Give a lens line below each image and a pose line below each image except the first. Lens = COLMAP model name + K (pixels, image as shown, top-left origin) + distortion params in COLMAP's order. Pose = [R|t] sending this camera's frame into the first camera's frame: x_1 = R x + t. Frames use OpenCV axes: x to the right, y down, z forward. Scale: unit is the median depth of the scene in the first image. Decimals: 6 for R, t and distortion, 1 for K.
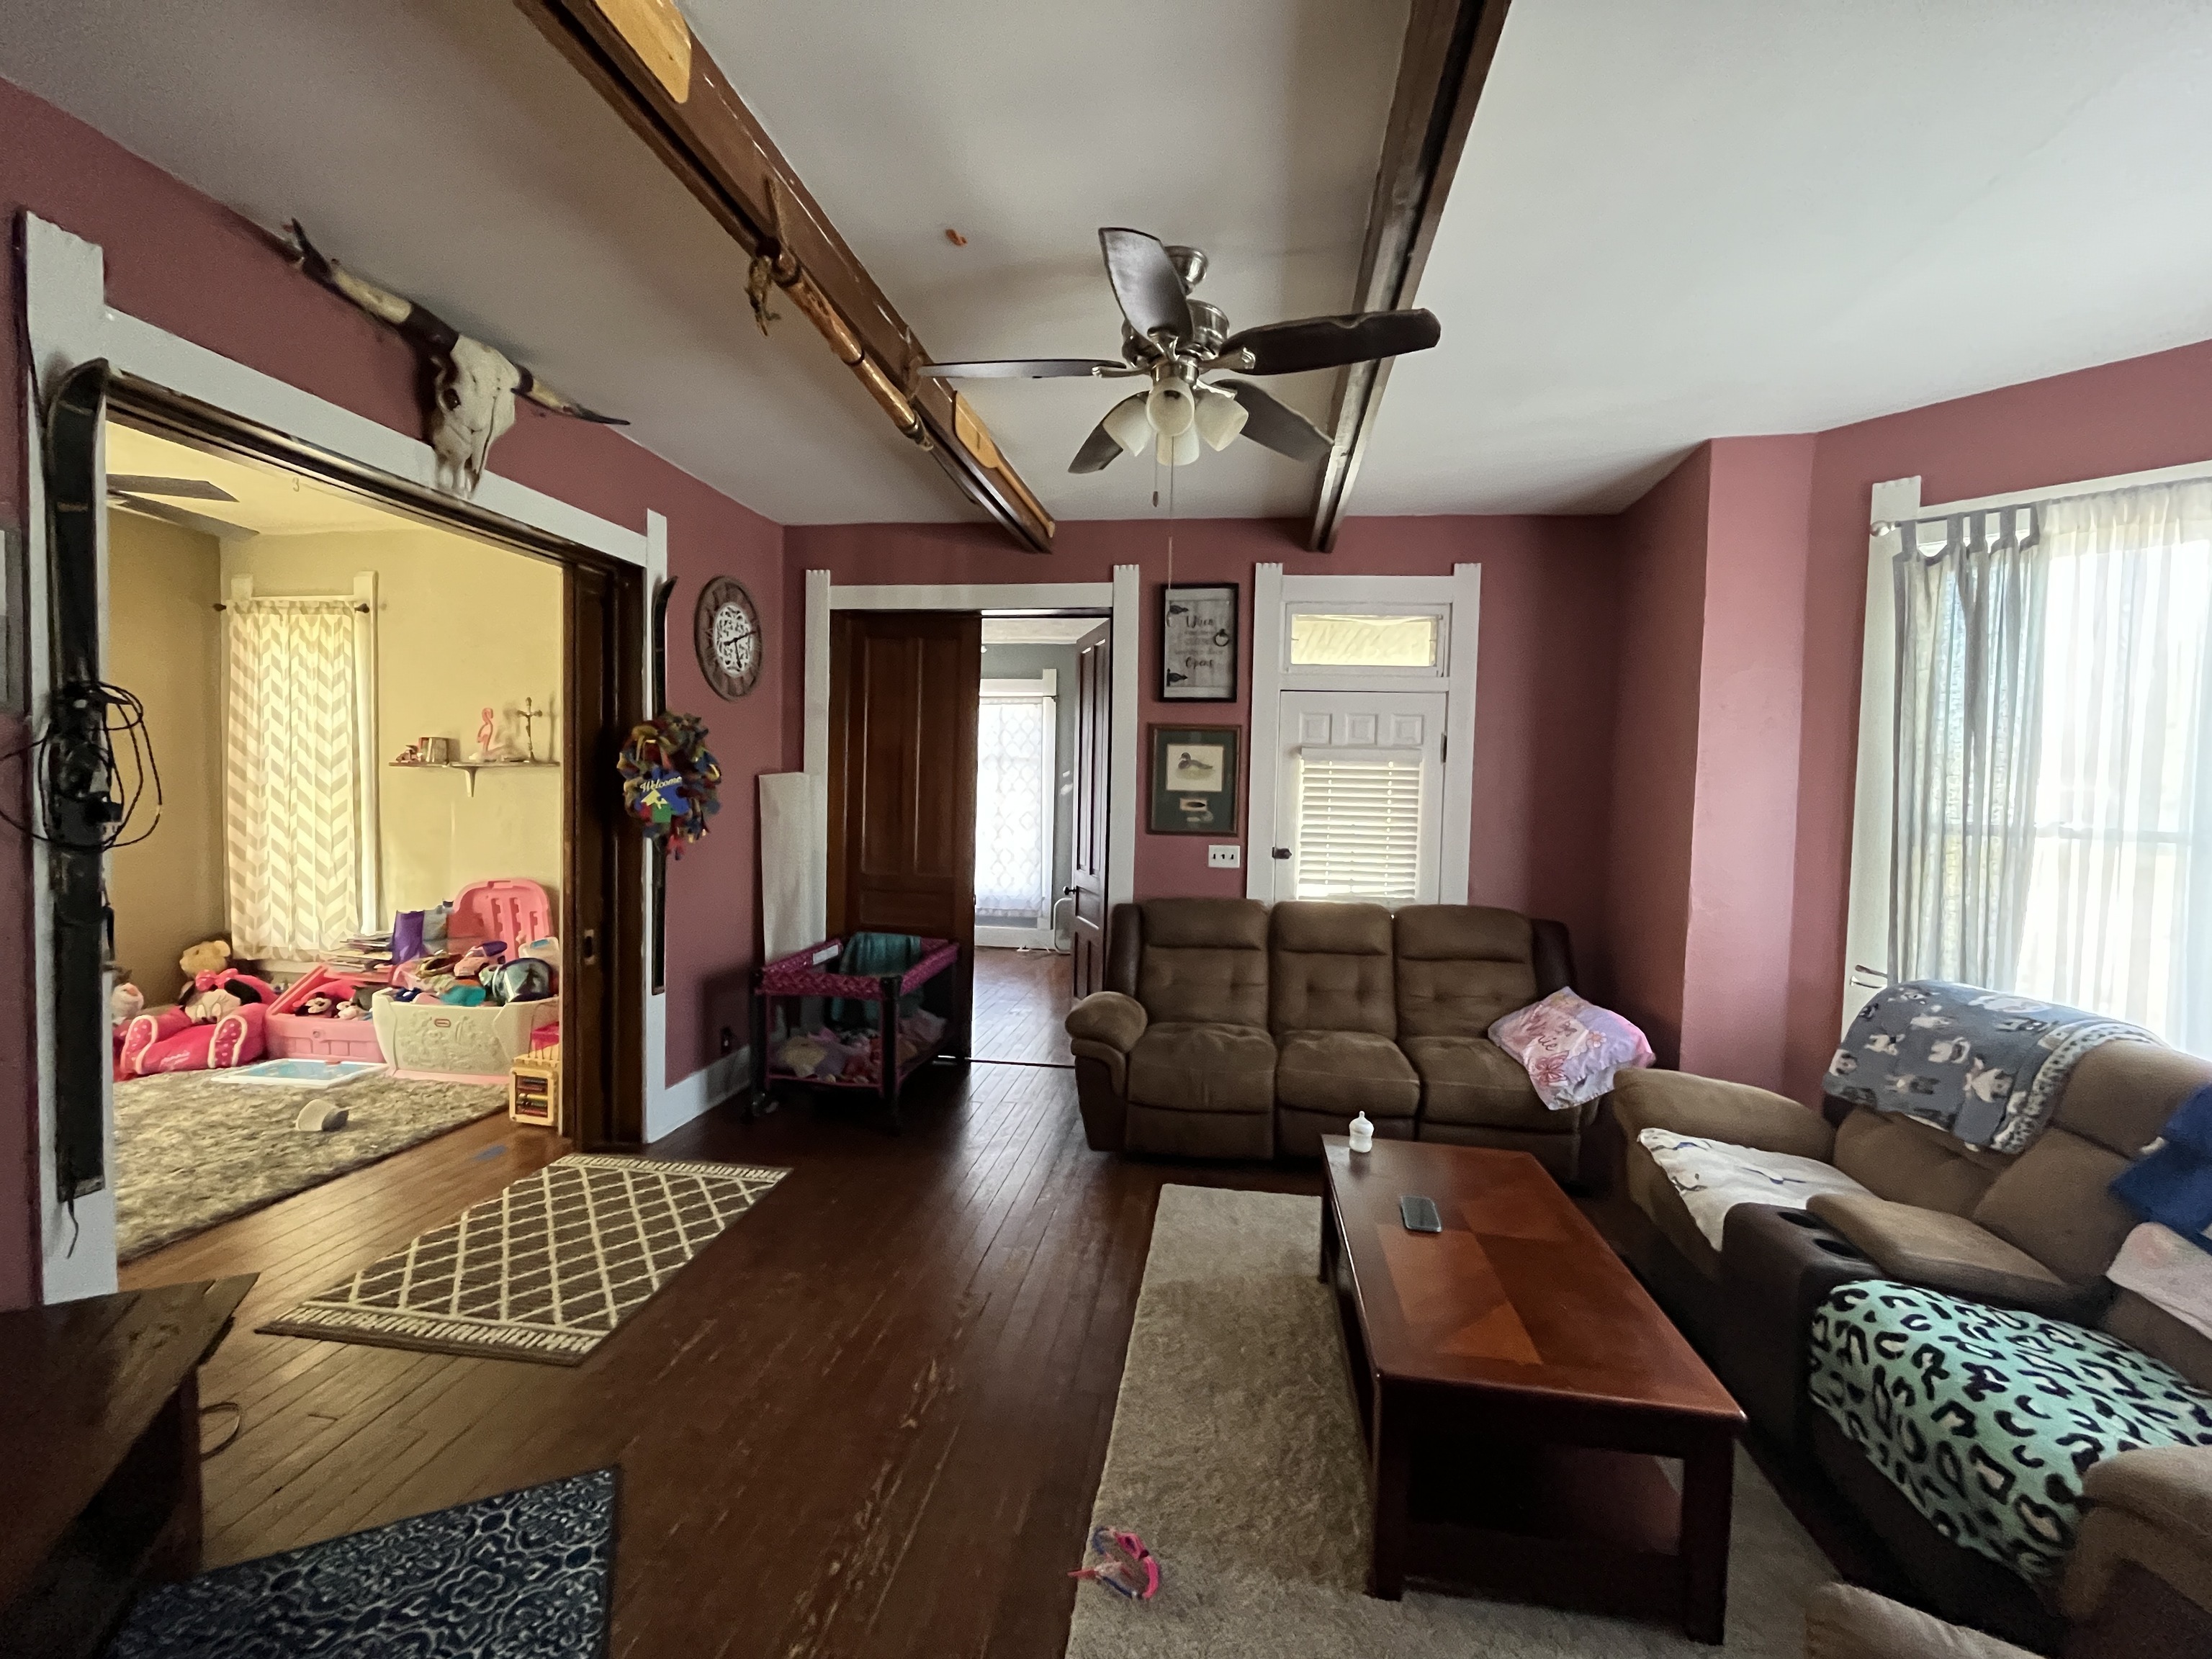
lens RADIAL K [[902.8, 0, 1111.9], [0, 902.8, 824.6], [0, 0, 1]] dist [-0.002584, 0.000062]
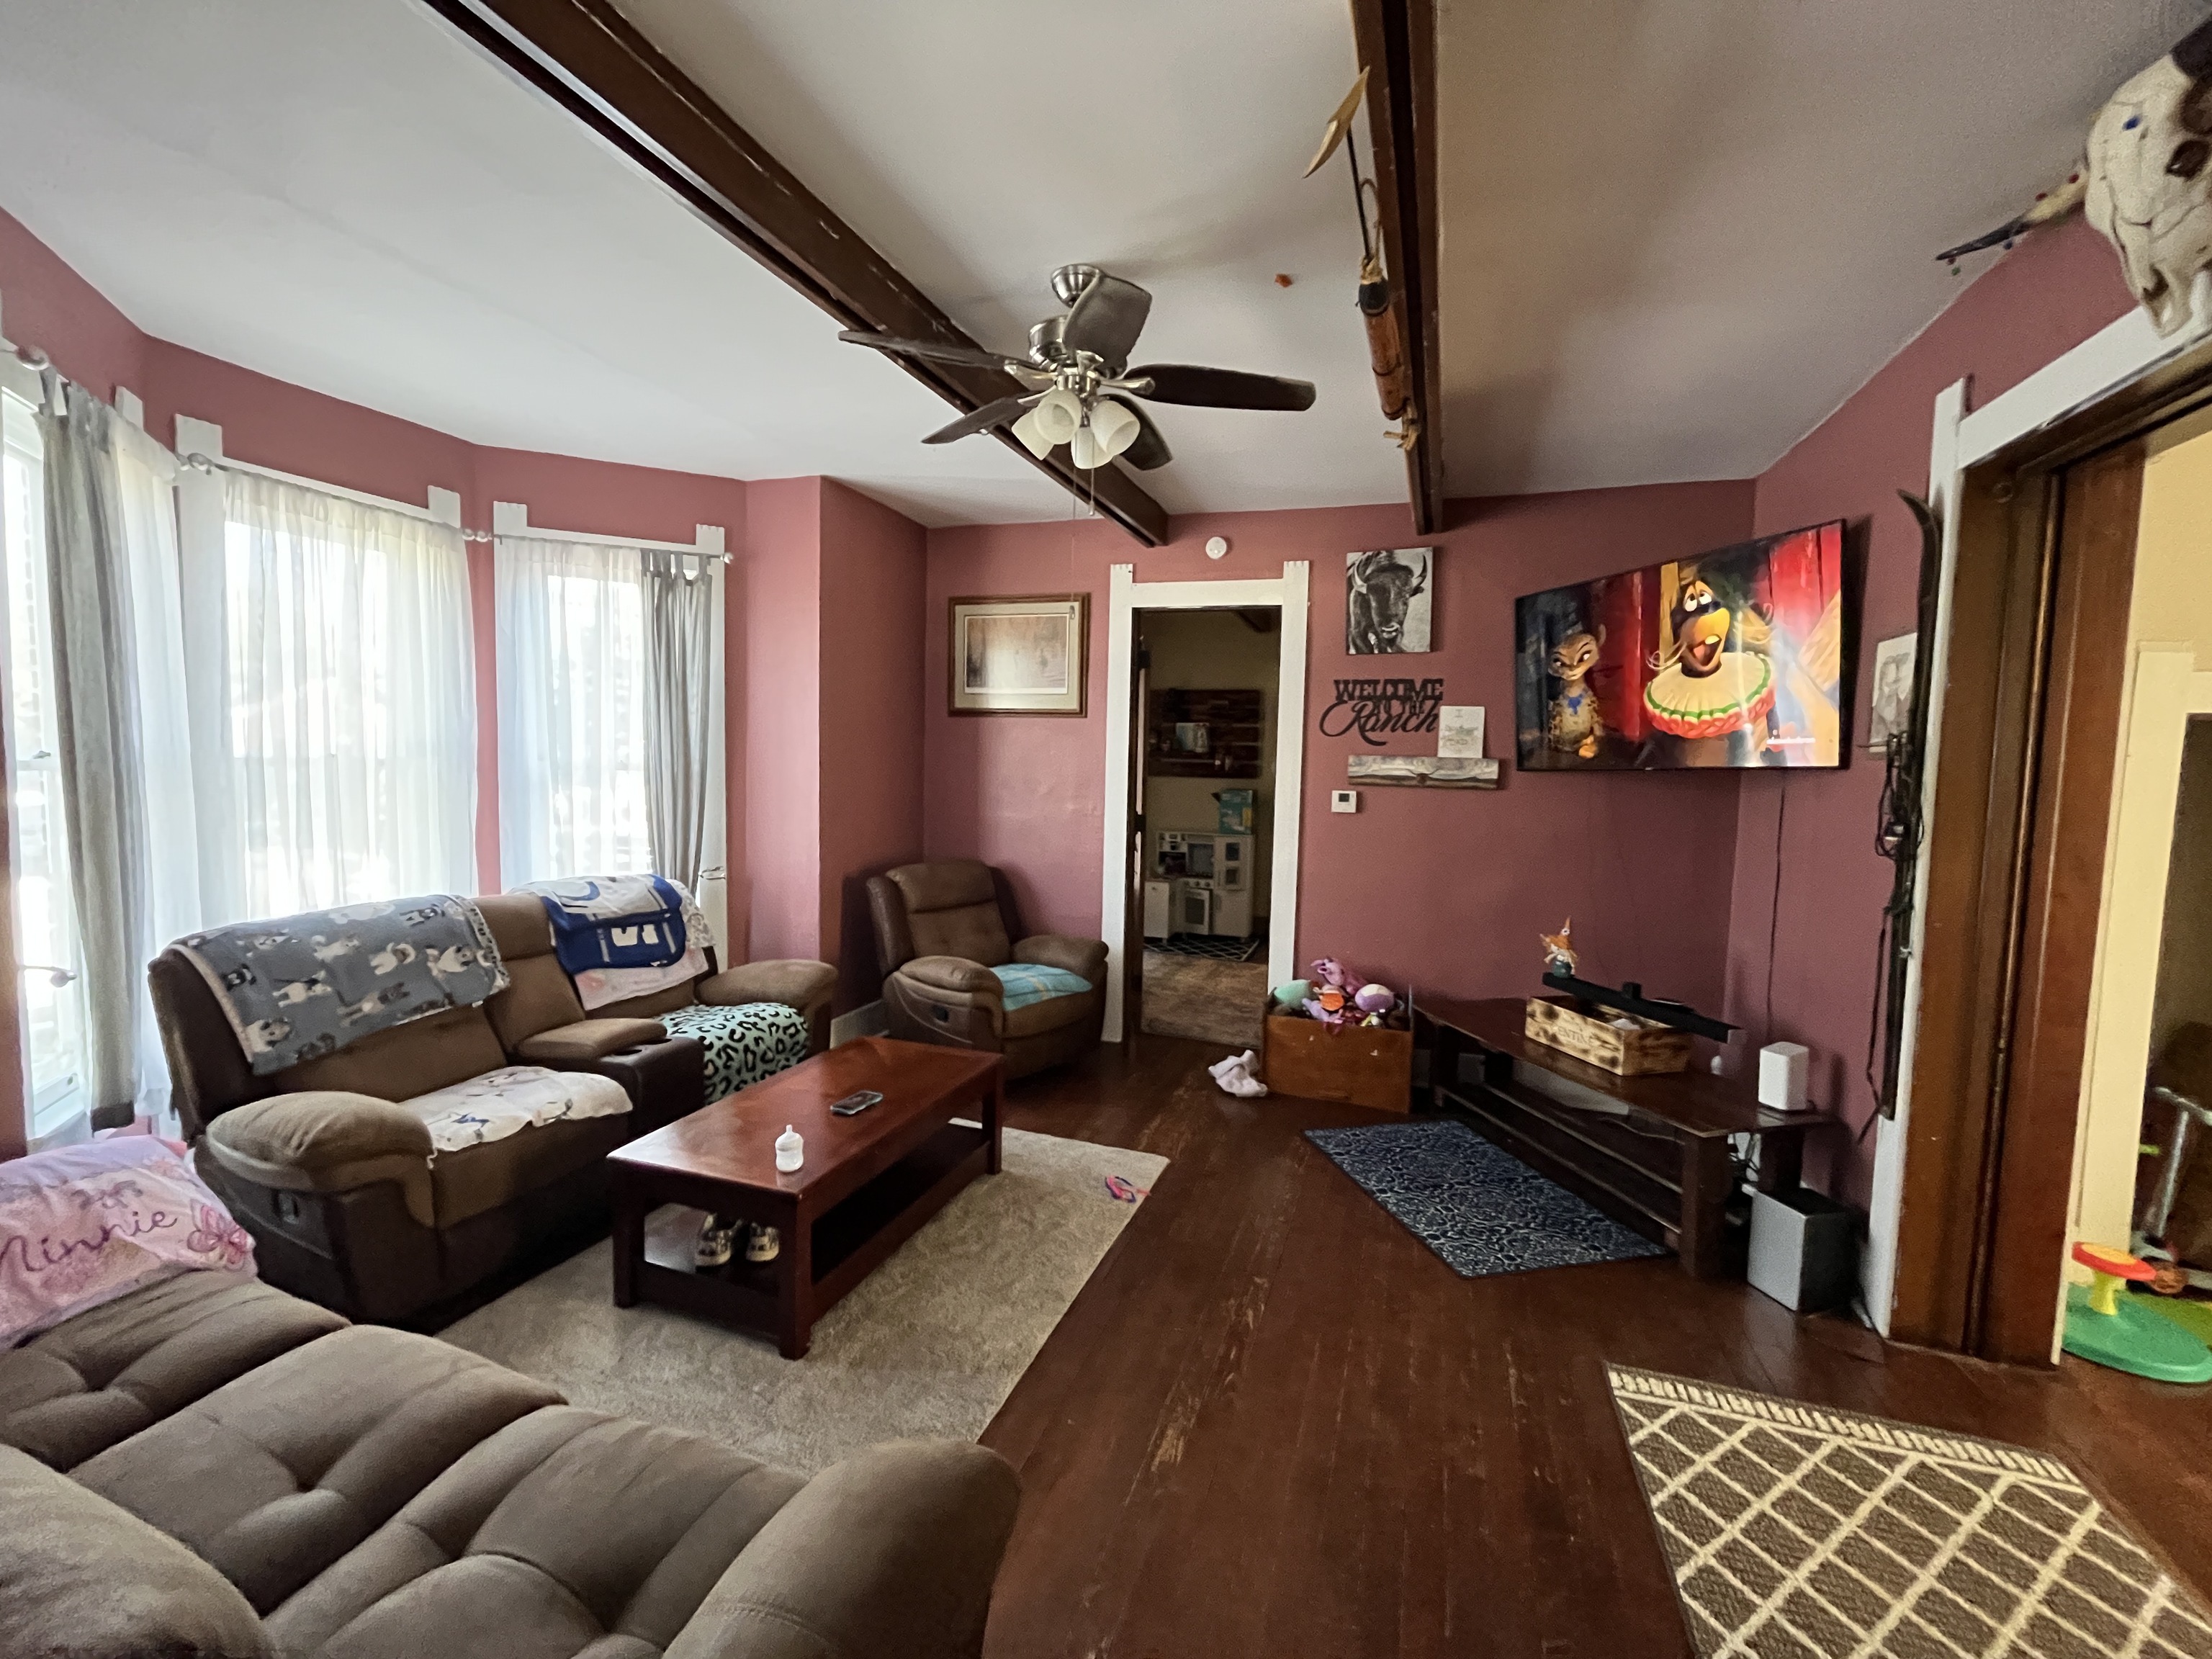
lens RADIAL K [[902.8, 0, 1114.2], [0, 902.8, 823.7], [0, 0, 1]] dist [-0.002584, 0.000062]
pose [[-0.977467, -0.063730, 0.201236, -0.192813], [-0.041311, 0.992655, 0.113704, -0.085972], [-0.207004, 0.102829, -0.972921, 1.787674]]
